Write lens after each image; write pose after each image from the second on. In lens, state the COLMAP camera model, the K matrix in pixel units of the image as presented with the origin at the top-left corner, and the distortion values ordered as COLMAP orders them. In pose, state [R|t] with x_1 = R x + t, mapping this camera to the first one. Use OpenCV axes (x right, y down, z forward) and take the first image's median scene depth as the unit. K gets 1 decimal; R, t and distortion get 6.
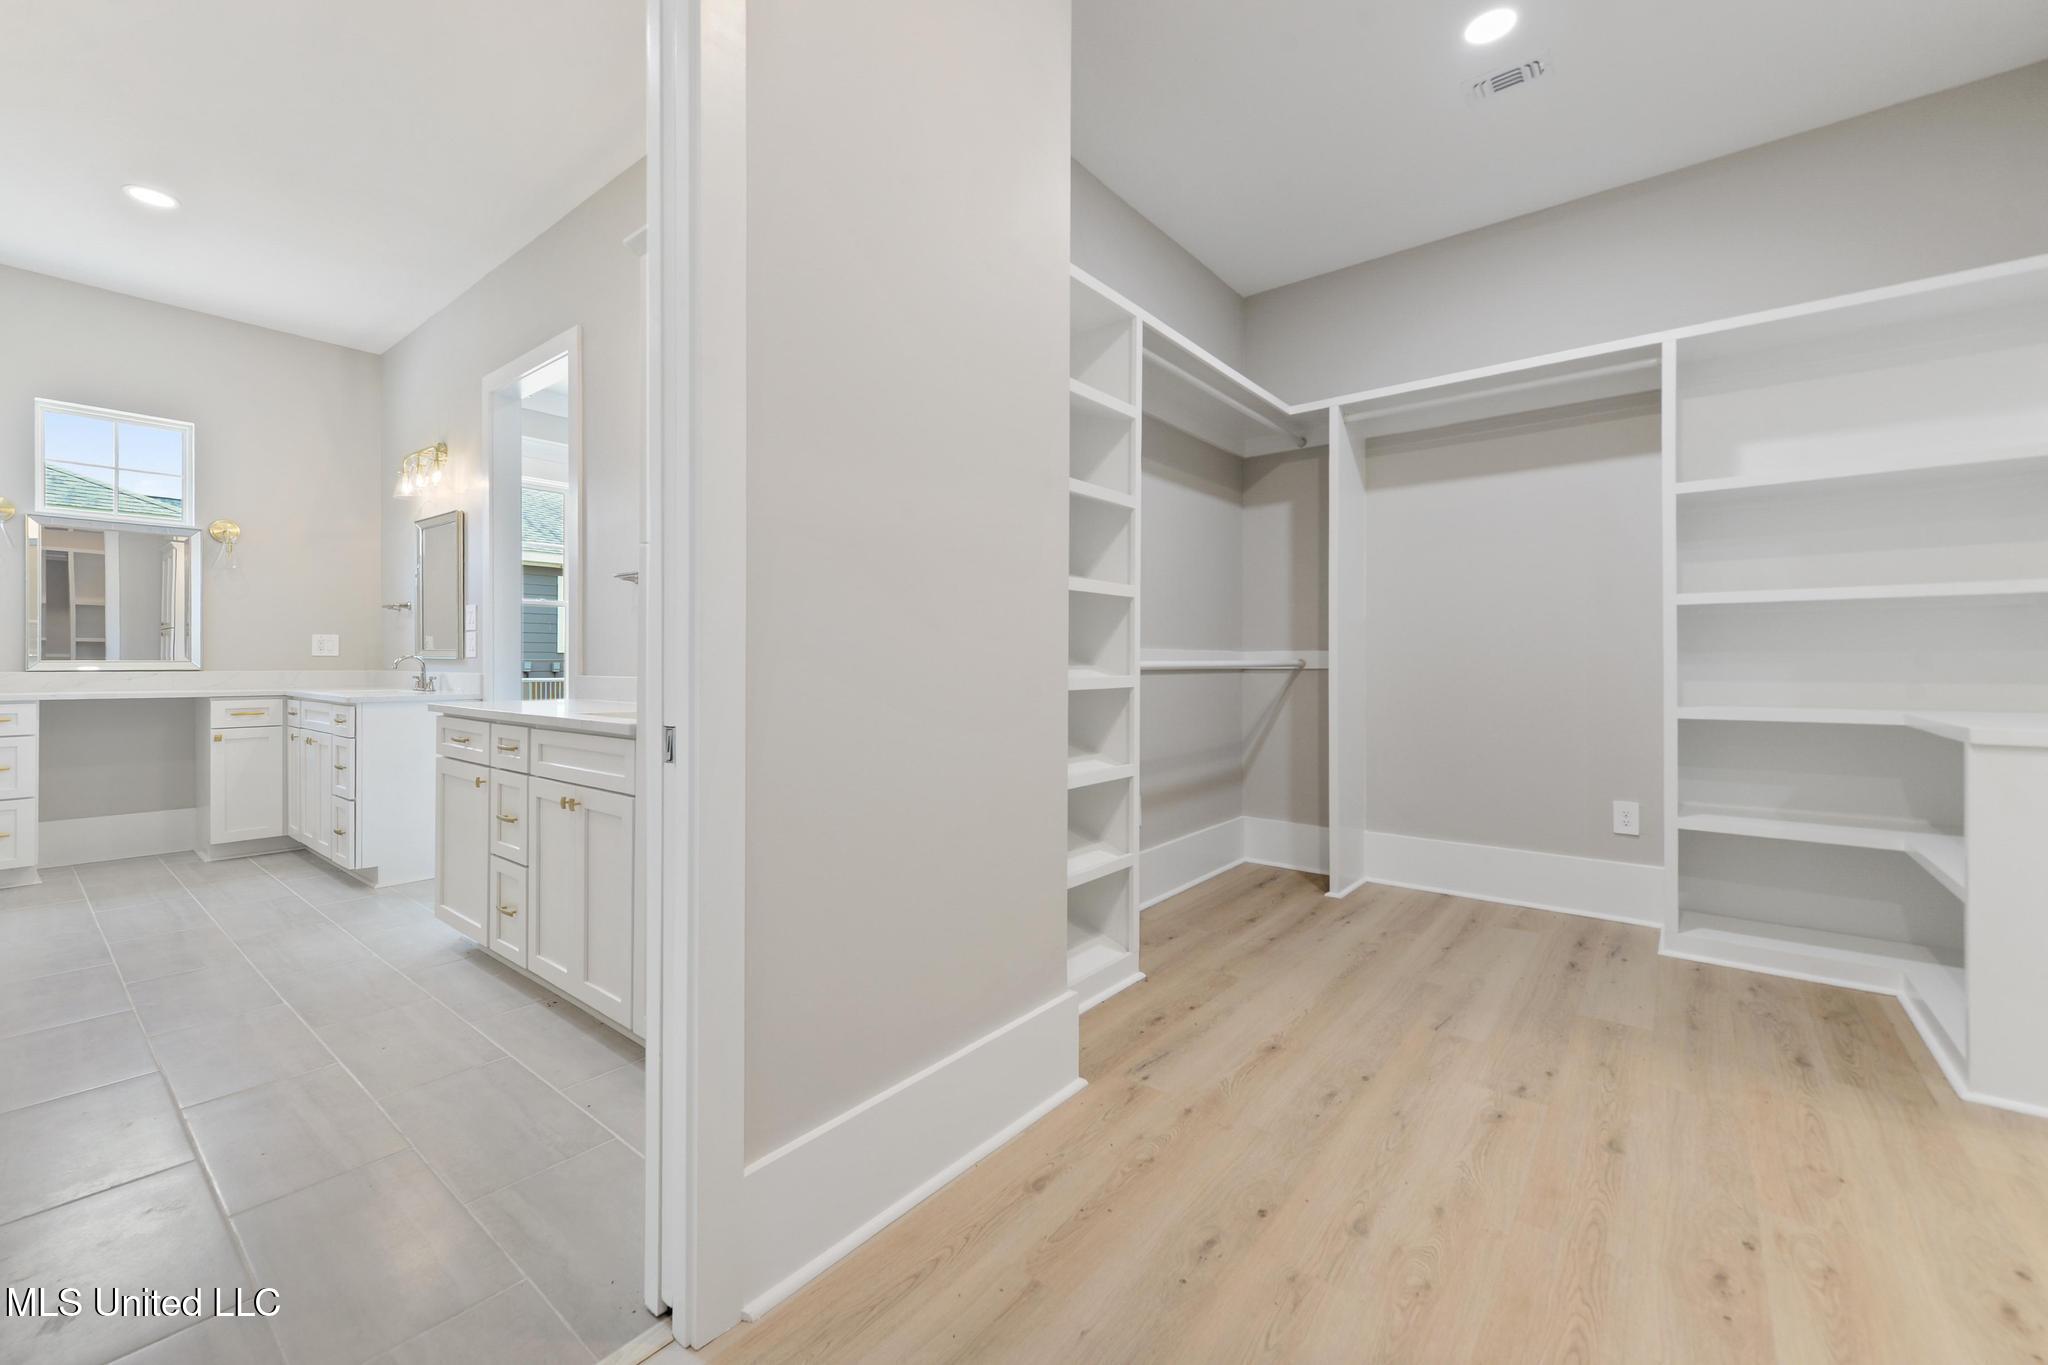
lens RADIAL K [[828.2, 0, 1039.0], [0, 828.2, 662.9], [0, 0, 1]] dist [0.008458, -0.001016]
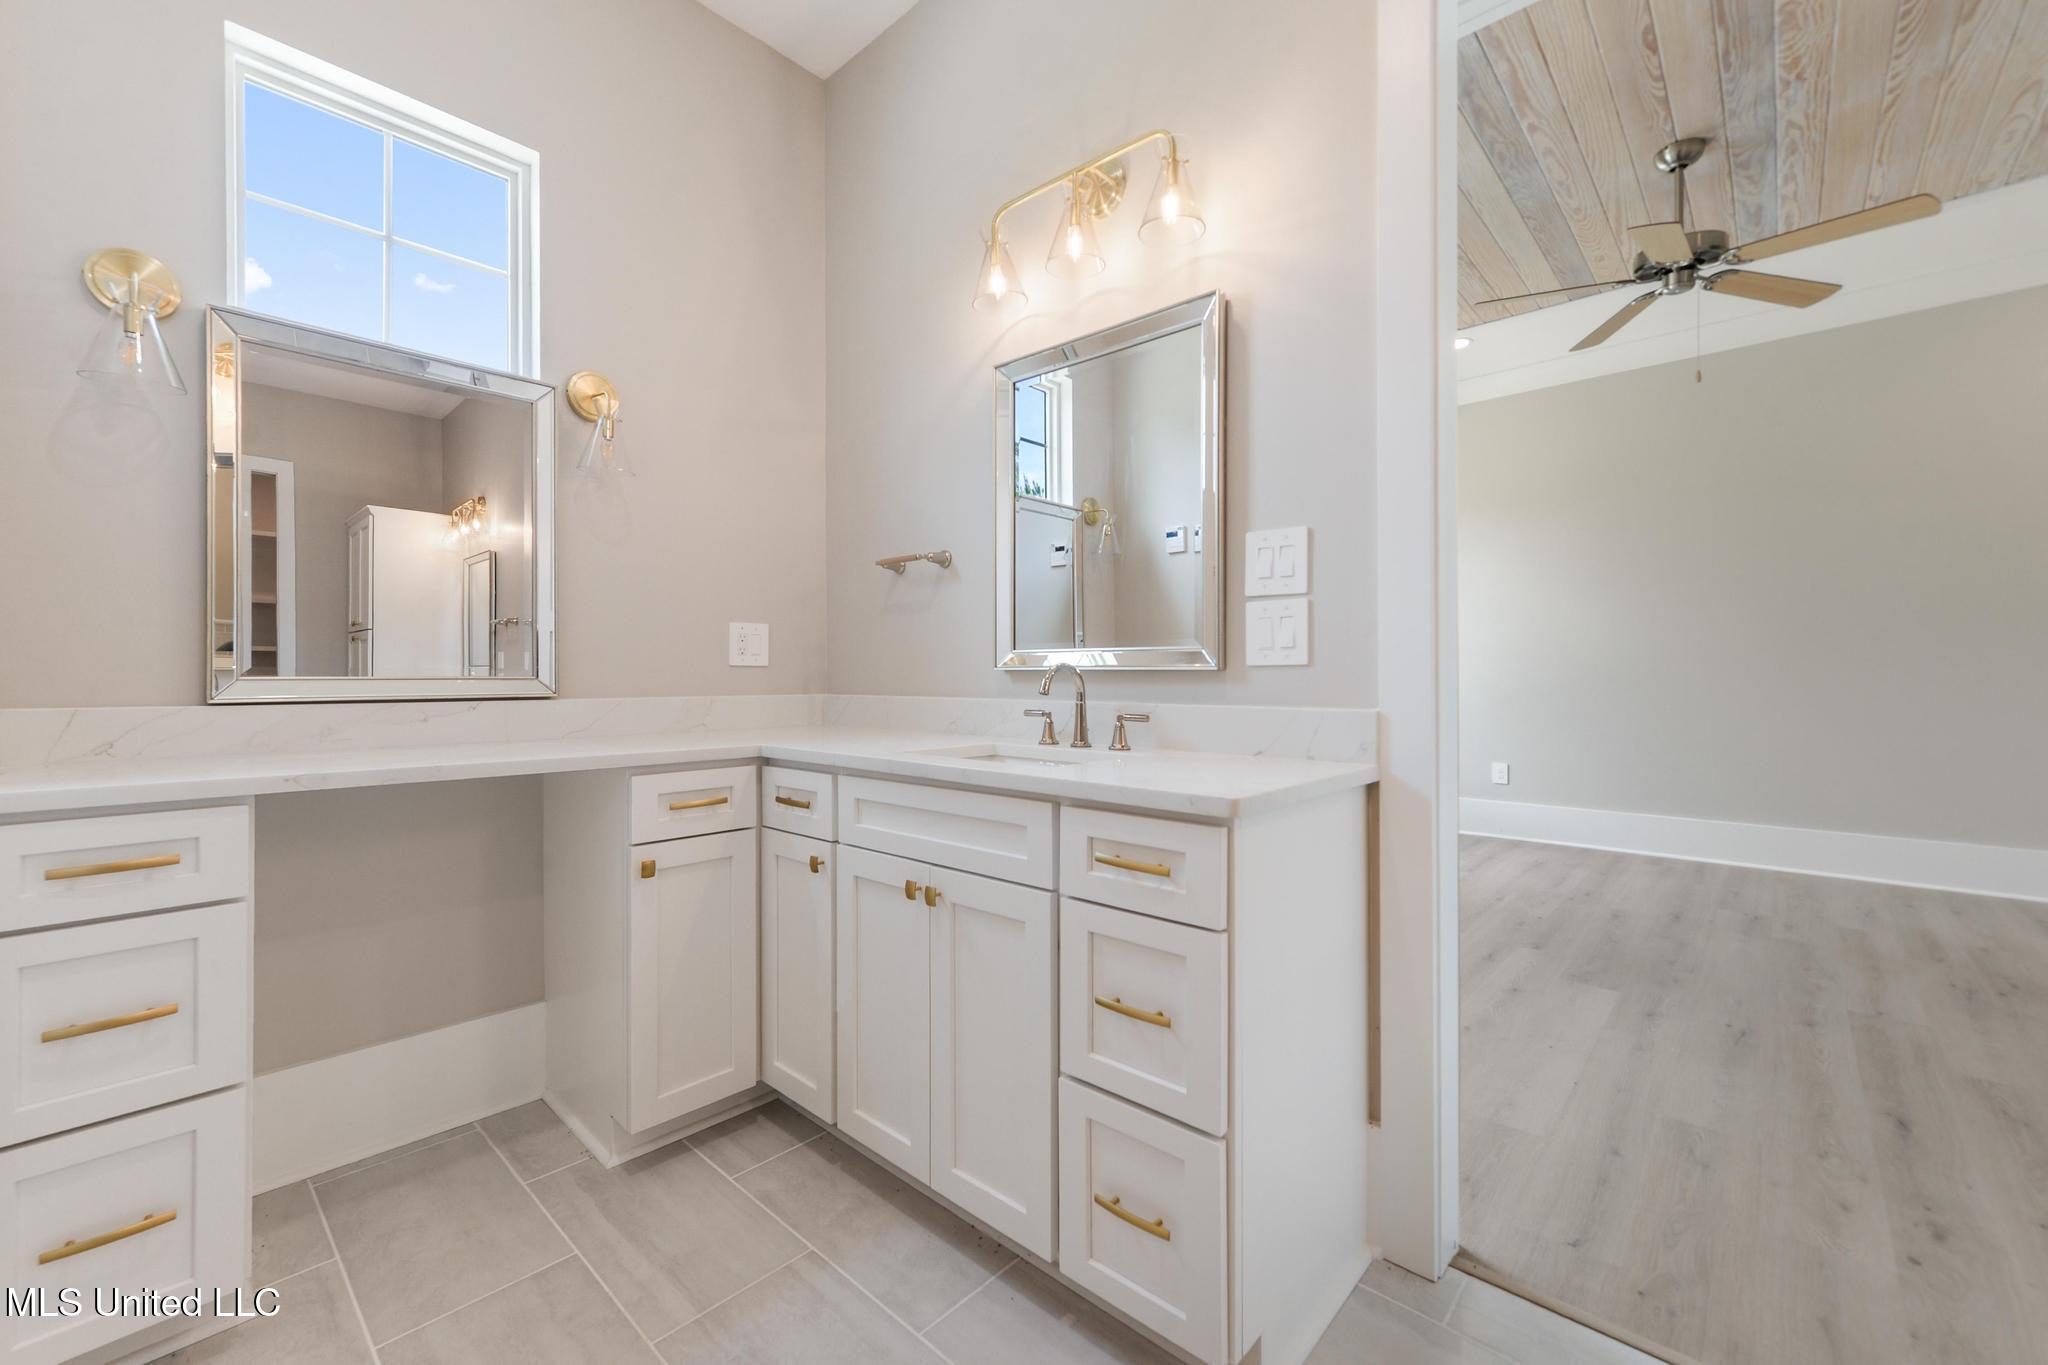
lens RADIAL K [[828.2, 0, 1029.4], [0, 828.2, 677.5], [0, 0, 1]] dist [0.008458, -0.001016]
pose [[0.997320, -0.002070, -0.073137, -0.731986], [0.001743, 0.999988, -0.004541, 0.000960], [0.073145, 0.004402, 0.997312, 0.585535]]
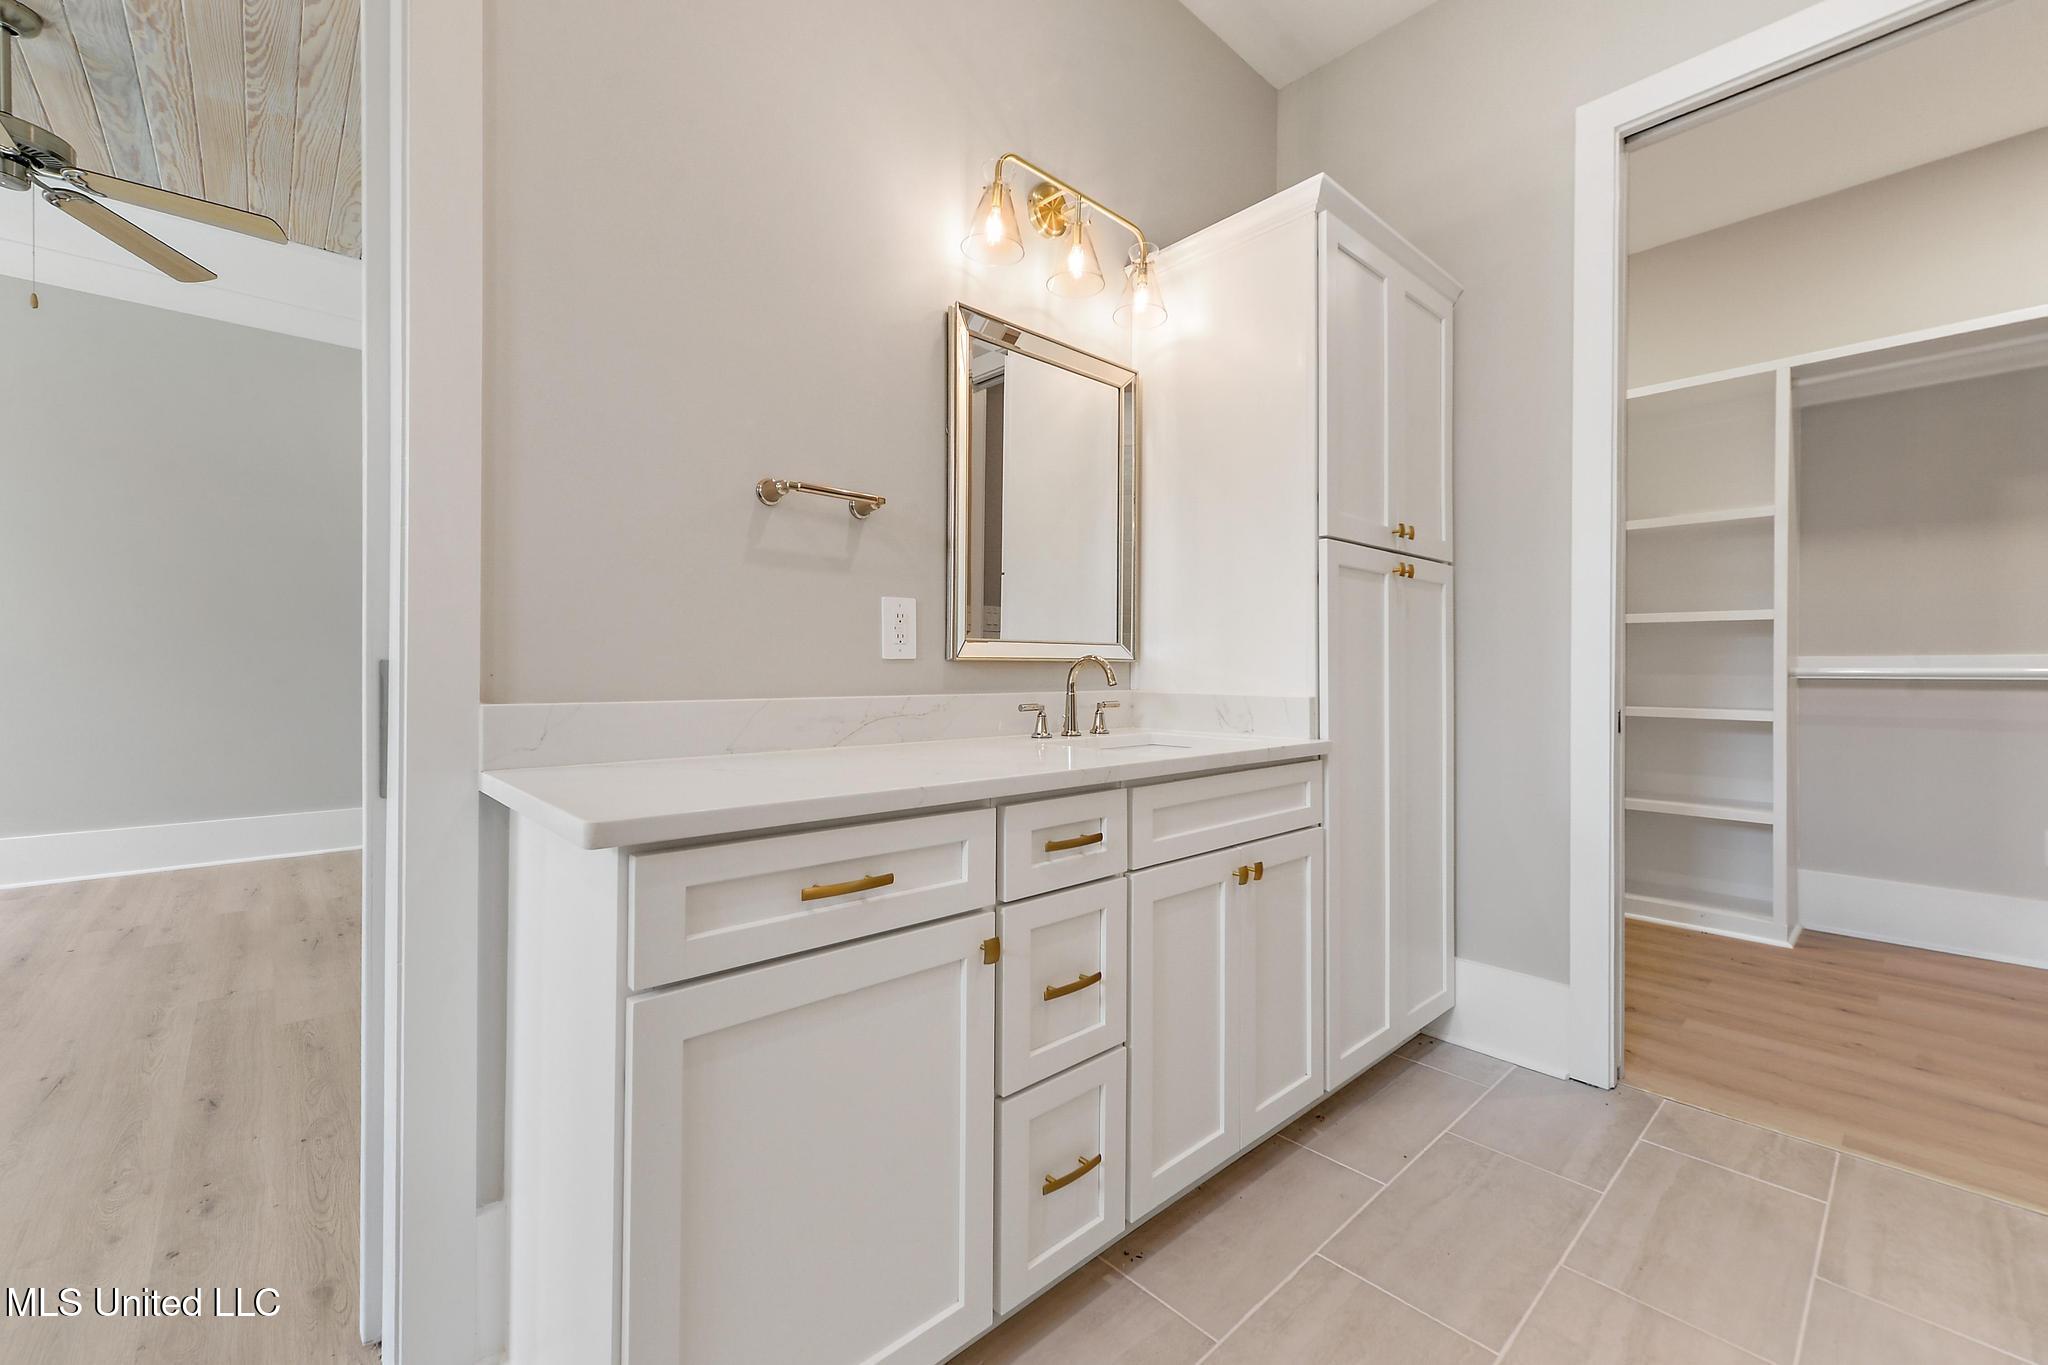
lens RADIAL K [[828.2, 0, 974.2], [0, 828.2, 676.5], [0, 0, 1]] dist [0.008458, -0.001016]
pose [[0.193493, -0.009192, 0.981059, -0.690587], [0.001603, 0.999958, 0.009053, 0.001531], [-0.981100, -0.000179, 0.193499, 0.576492]]
